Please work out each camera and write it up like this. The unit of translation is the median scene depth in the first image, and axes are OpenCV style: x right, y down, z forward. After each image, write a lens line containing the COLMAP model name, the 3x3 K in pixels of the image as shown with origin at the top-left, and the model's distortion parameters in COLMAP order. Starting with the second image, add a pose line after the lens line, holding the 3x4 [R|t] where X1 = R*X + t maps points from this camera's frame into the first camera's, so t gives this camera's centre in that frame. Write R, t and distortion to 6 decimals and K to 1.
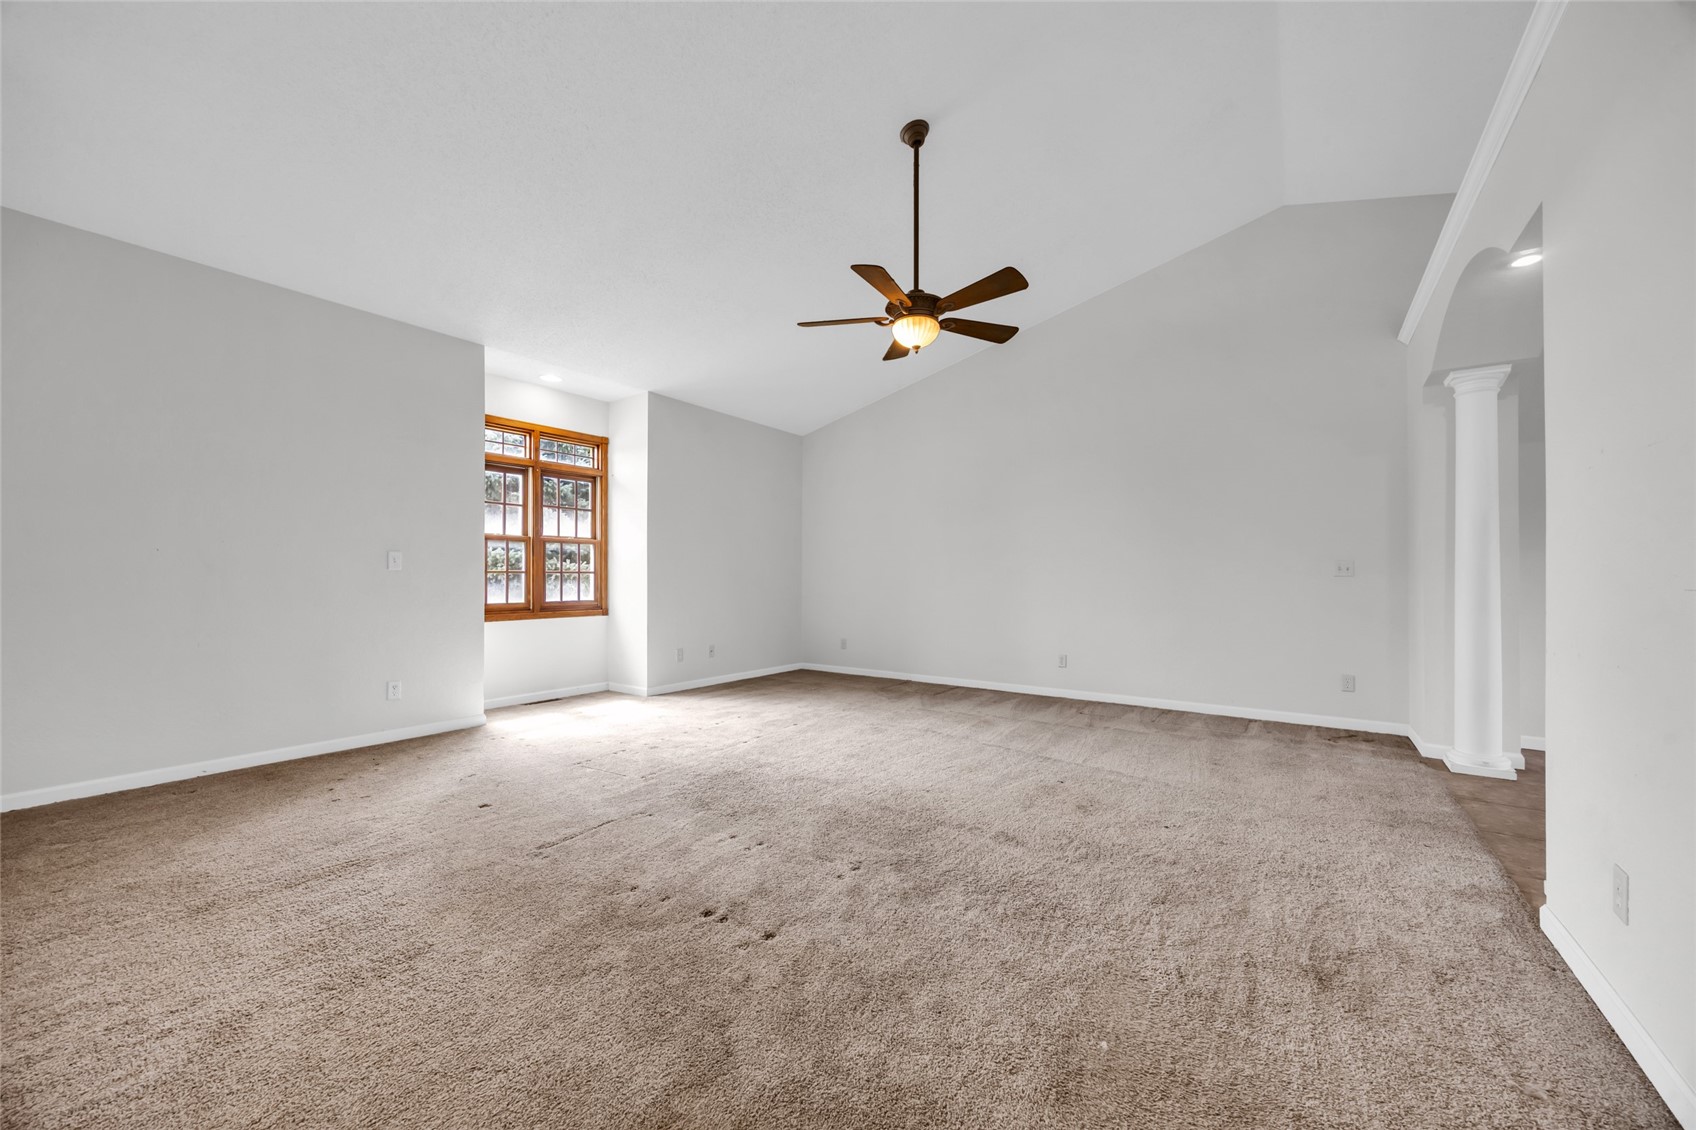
lens RADIAL K [[661.6, 0, 850.2], [0, 661.6, 573.3], [0, 0, 1]] dist [0.000982, 0.000062]
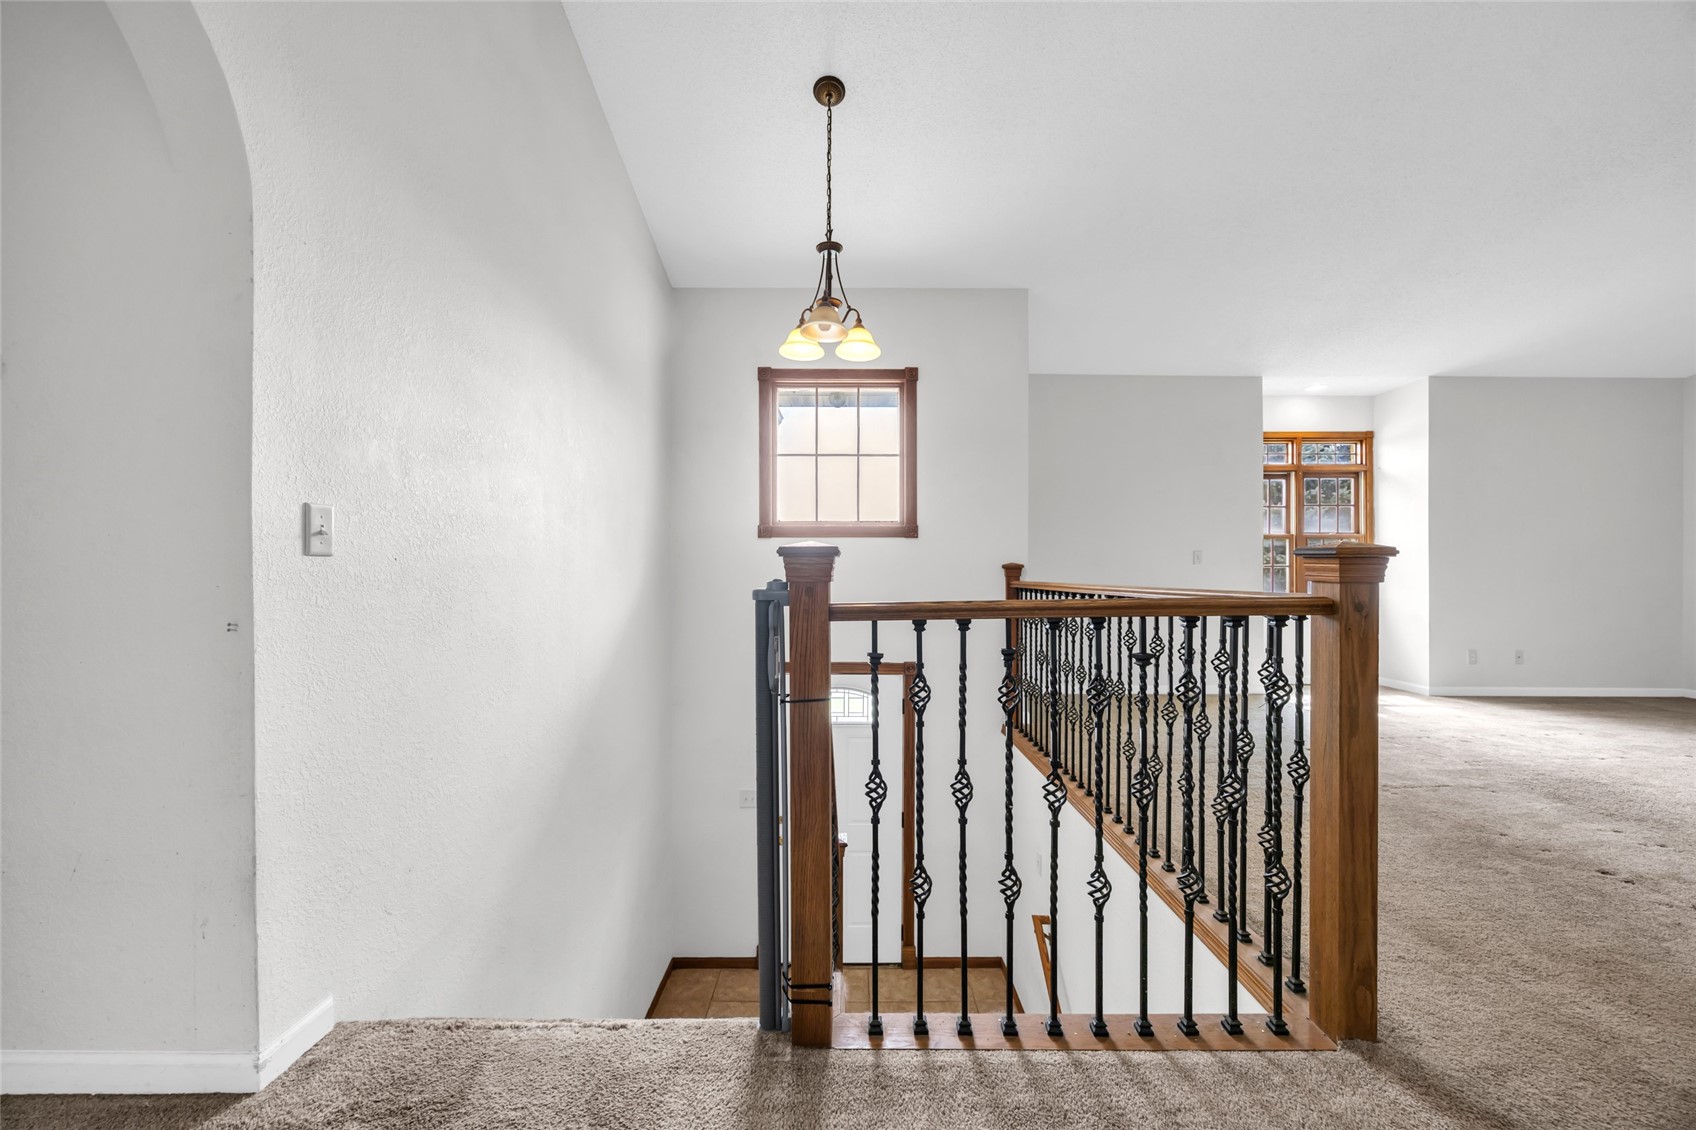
lens RADIAL K [[661.6, 0, 842.7], [0, 661.6, 565.8], [0, 0, 1]] dist [0.000982, 0.000062]
pose [[0.577347, -0.004657, -0.816486, -0.018204], [0.003354, 0.999989, -0.003332, -0.001560], [0.816492, -0.000815, 0.577356, -0.291046]]
